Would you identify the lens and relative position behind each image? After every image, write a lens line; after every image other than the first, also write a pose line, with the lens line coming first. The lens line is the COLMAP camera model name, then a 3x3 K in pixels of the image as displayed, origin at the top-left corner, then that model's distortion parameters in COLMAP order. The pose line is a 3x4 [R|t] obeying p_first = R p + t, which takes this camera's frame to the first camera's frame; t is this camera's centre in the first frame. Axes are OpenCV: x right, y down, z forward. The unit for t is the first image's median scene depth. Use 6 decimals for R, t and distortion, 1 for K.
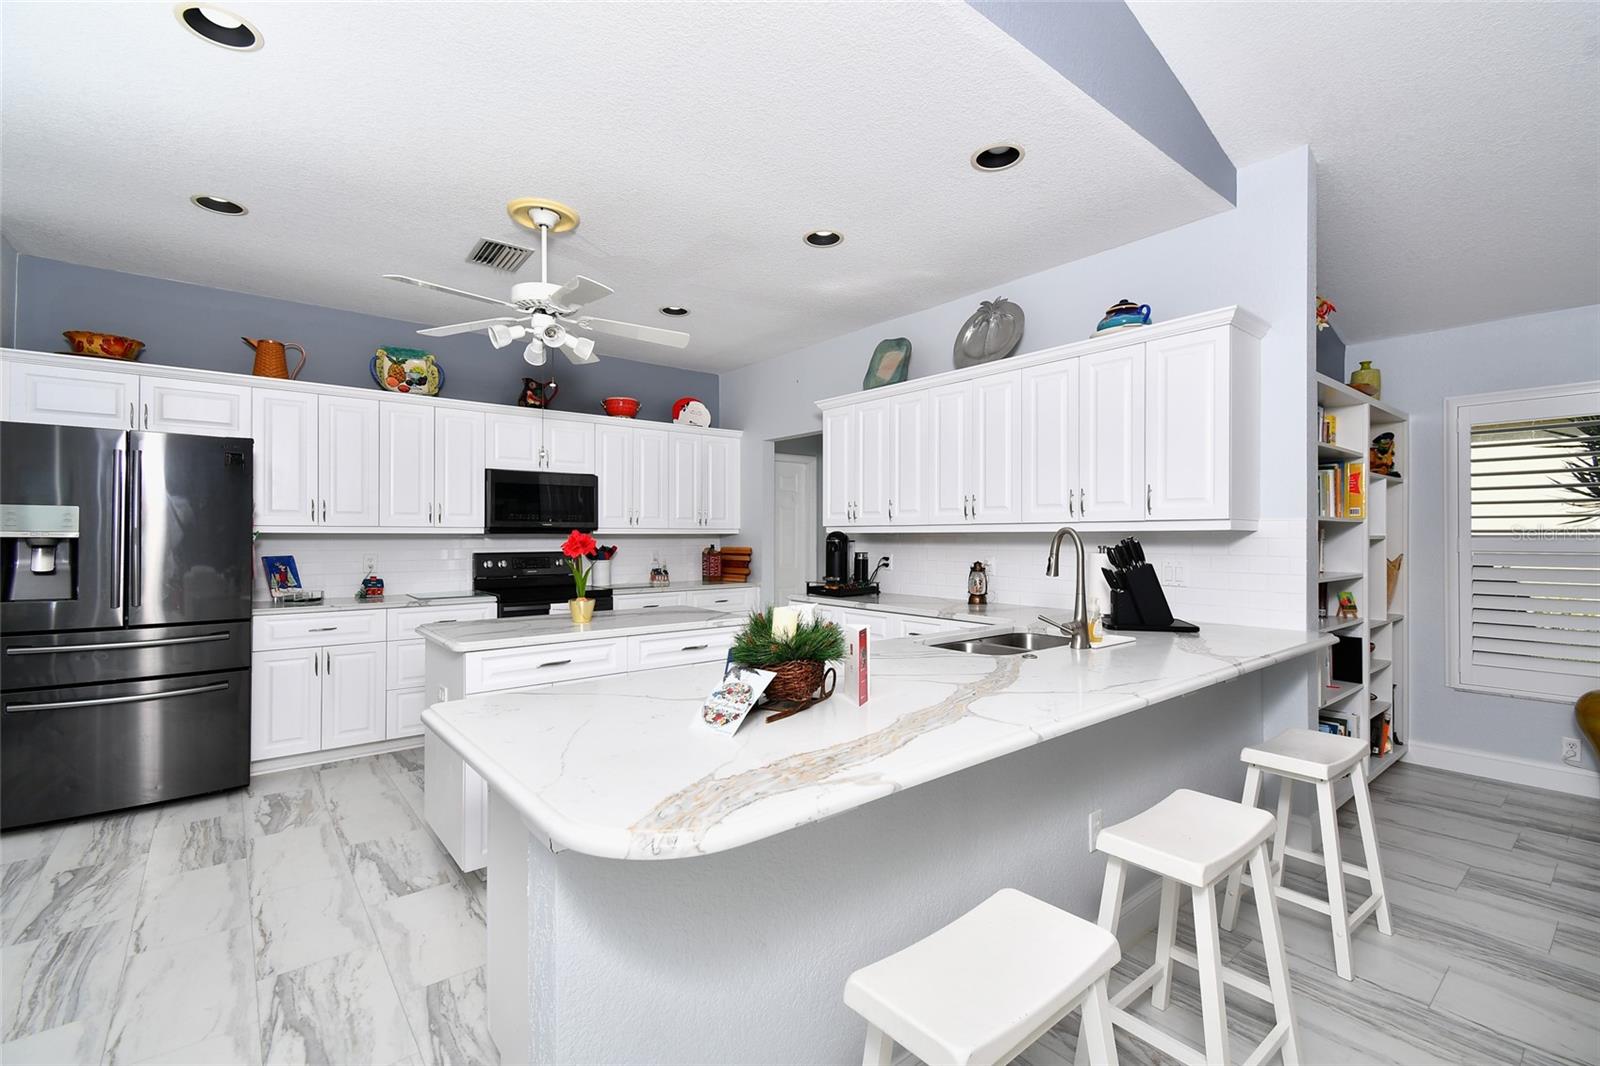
lens RADIAL K [[707.8, 0, 800.0], [0, 707.8, 533.0], [0, 0, 1]] dist [0.003927, -0.000287]
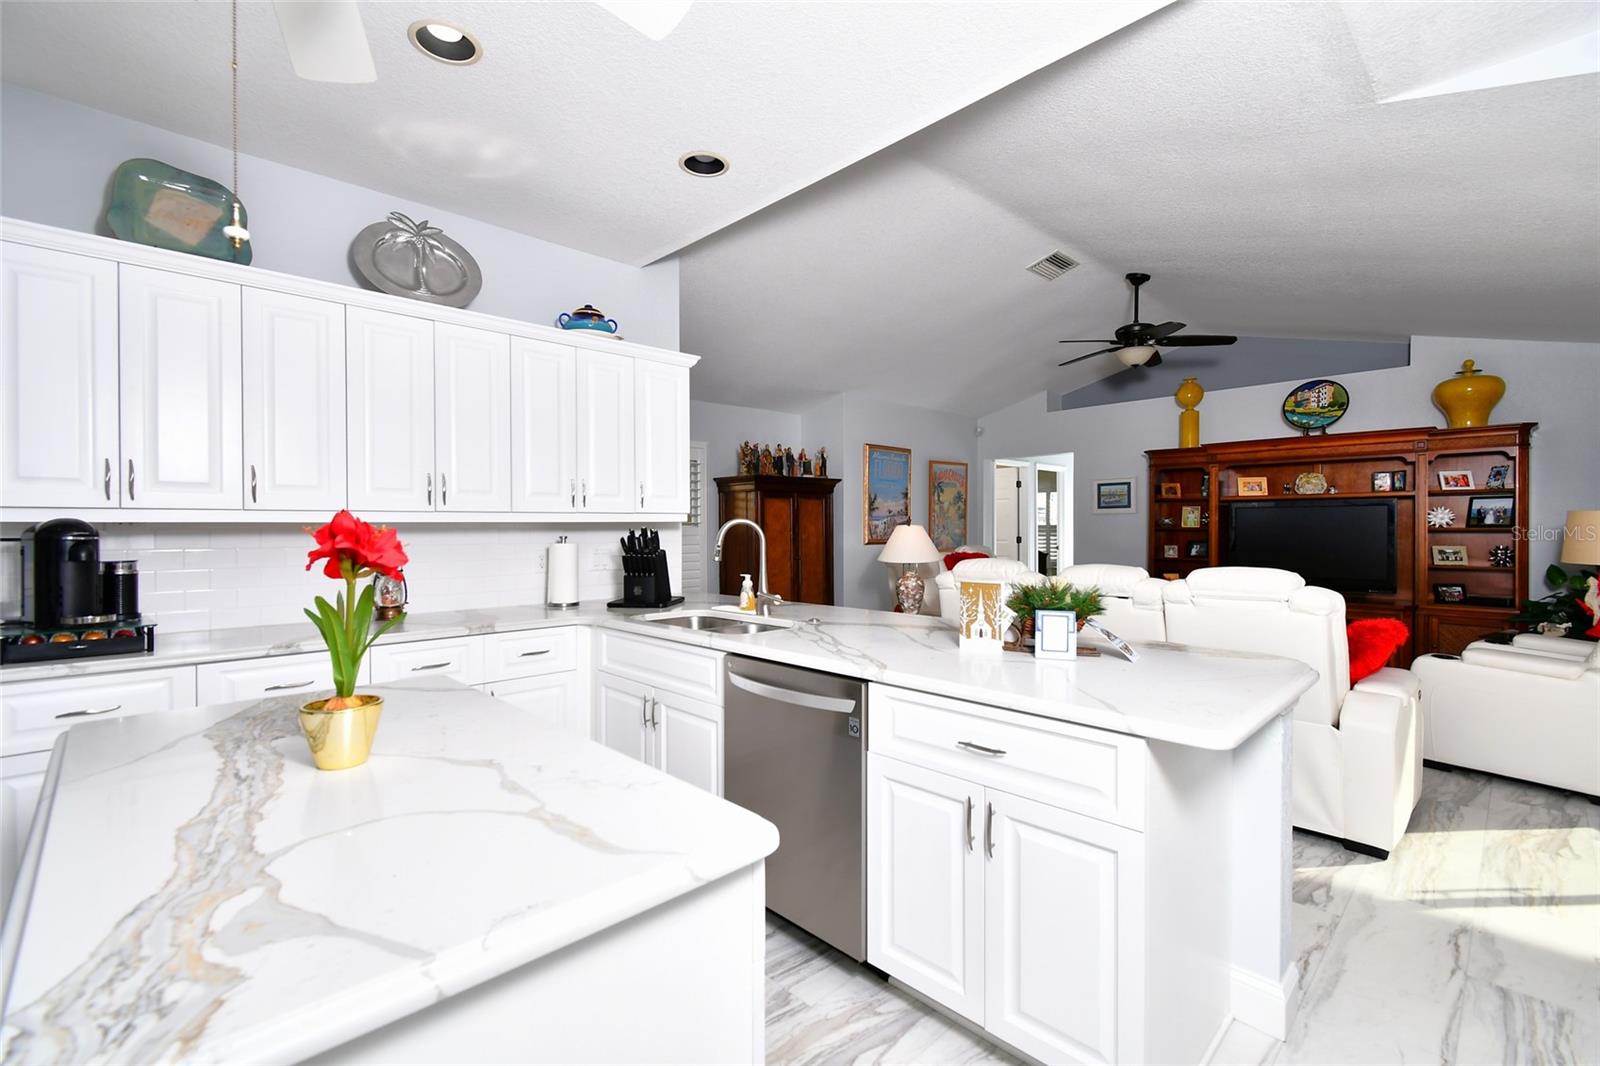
lens RADIAL K [[707.8, 0, 800.0], [0, 707.8, 533.0], [0, 0, 1]] dist [0.003927, -0.000287]
pose [[-0.102063, -0.016319, 0.994644, -0.577198], [-0.006751, 0.999854, 0.015711, -0.004547], [-0.994755, -0.005111, -0.102158, 0.710079]]
